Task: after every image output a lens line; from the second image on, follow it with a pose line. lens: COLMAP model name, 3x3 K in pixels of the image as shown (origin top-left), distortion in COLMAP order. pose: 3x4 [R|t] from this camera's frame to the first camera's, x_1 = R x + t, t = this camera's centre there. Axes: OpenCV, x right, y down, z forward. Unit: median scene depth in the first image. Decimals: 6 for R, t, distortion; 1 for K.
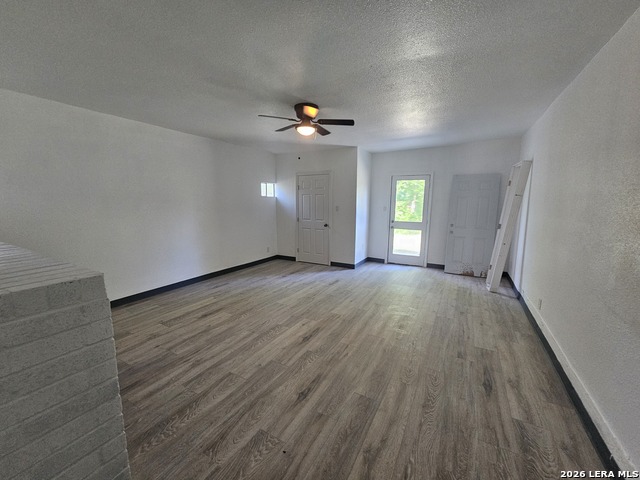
lens RADIAL K [[258.8, 0, 320.9], [0, 258.8, 240.1], [0, 0, 1]] dist [-0.002124, 0.001515]
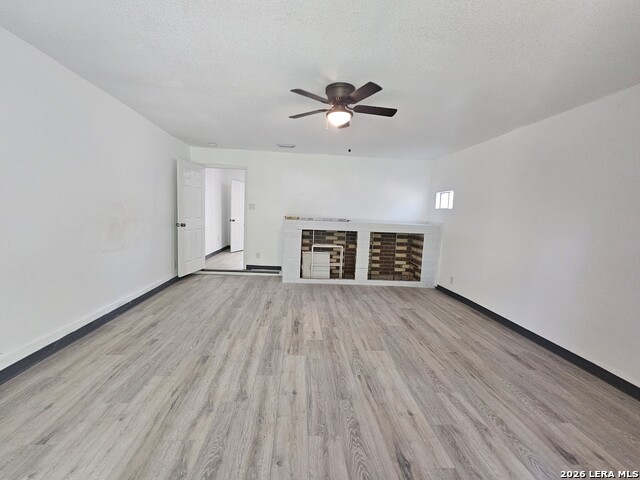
lens RADIAL K [[258.8, 0, 319.9], [0, 258.8, 239.6], [0, 0, 1]] dist [-0.002124, 0.001515]
pose [[-0.830904, 0.015614, -0.556196, 0.445043], [-0.132196, 0.965445, 0.224590, -0.227345], [0.540484, 0.260140, -0.800128, 1.688458]]
